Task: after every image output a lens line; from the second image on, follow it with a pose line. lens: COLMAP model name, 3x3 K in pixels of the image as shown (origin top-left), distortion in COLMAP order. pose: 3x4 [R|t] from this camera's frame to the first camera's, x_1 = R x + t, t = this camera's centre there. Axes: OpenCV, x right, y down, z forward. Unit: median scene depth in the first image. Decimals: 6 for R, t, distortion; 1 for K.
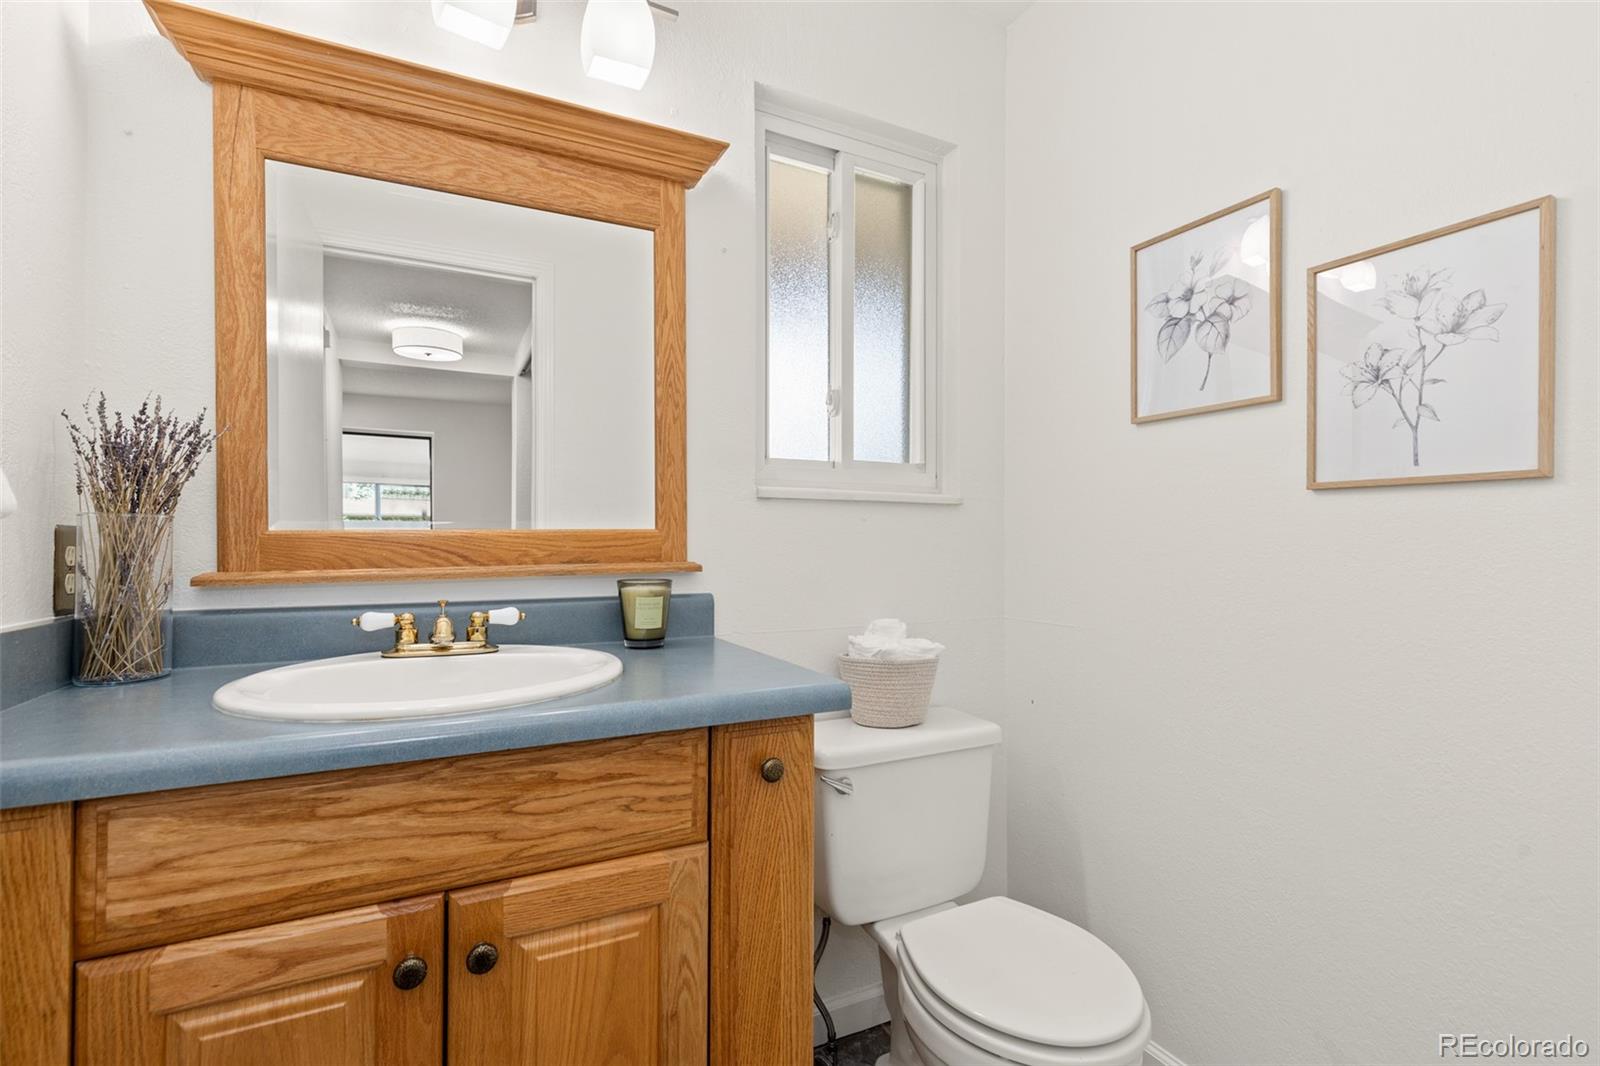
lens RADIAL K [[730.1, 0, 803.0], [0, 730.1, 534.1], [0, 0, 1]] dist [0.011465, -0.001399]
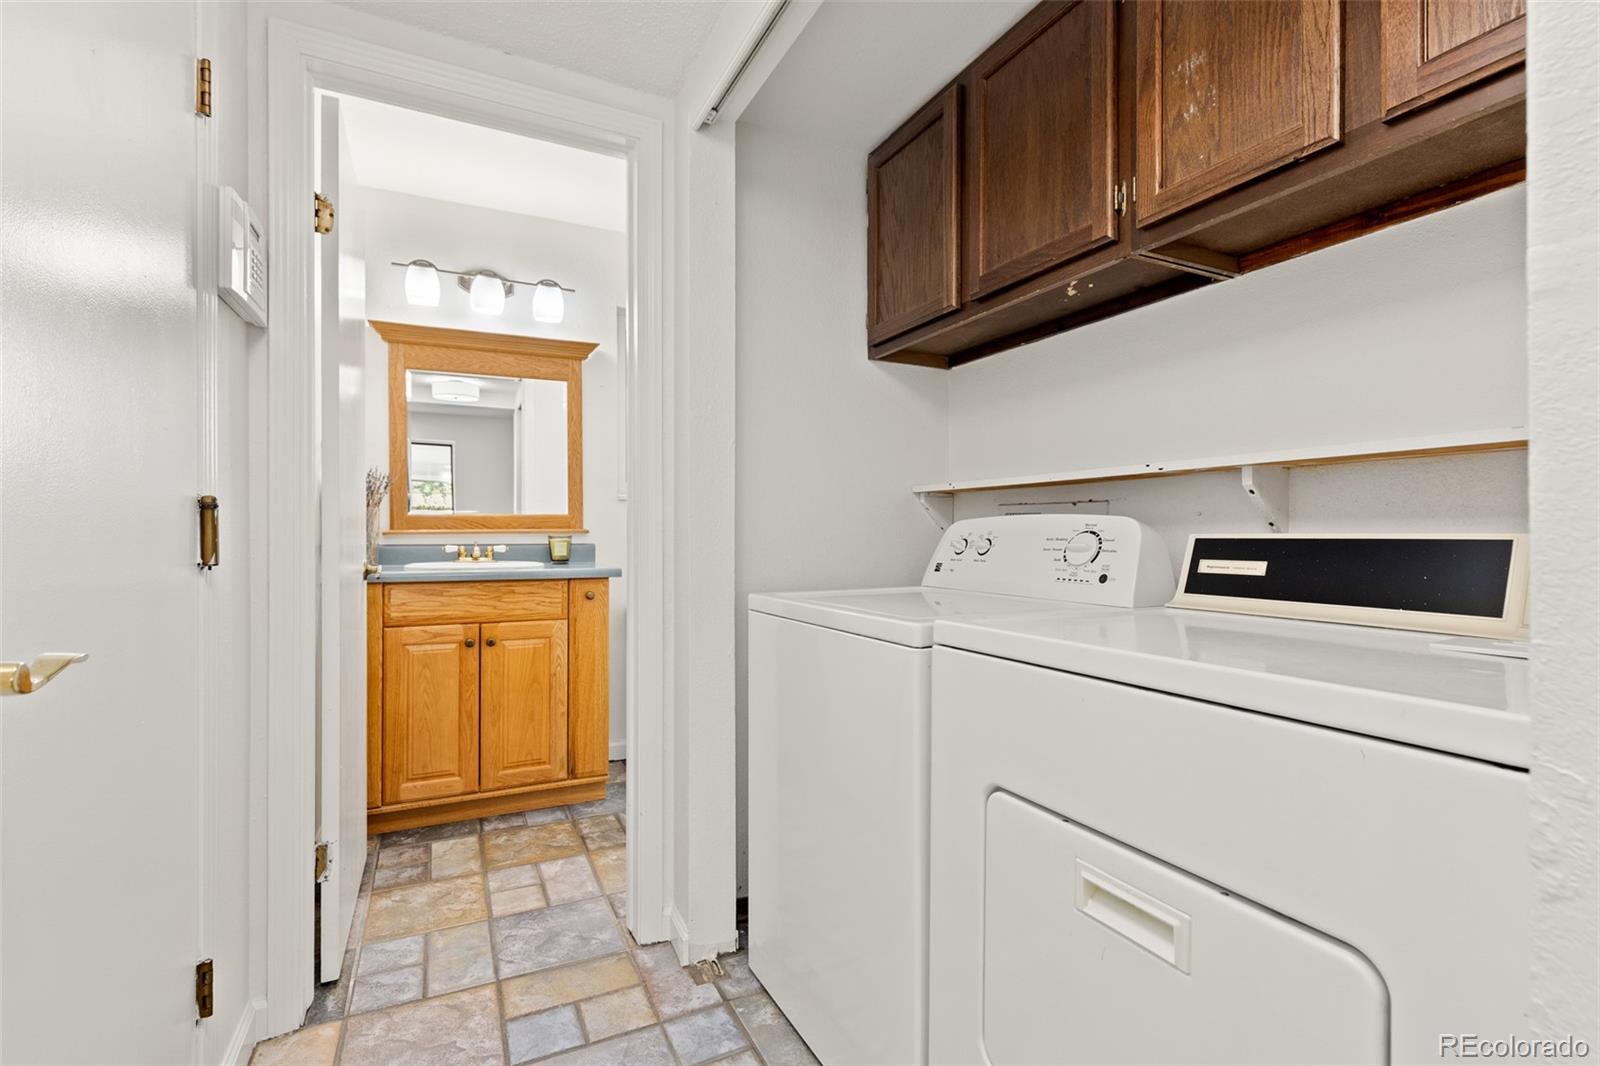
lens RADIAL K [[730.1, 0, 795.2], [0, 730.1, 533.0], [0, 0, 1]] dist [0.011465, -0.001399]
pose [[0.999666, -0.002581, -0.025727, 0.730409], [0.002695, 0.999987, 0.004401, 0.056304], [0.025715, -0.004469, 0.999659, -1.618429]]
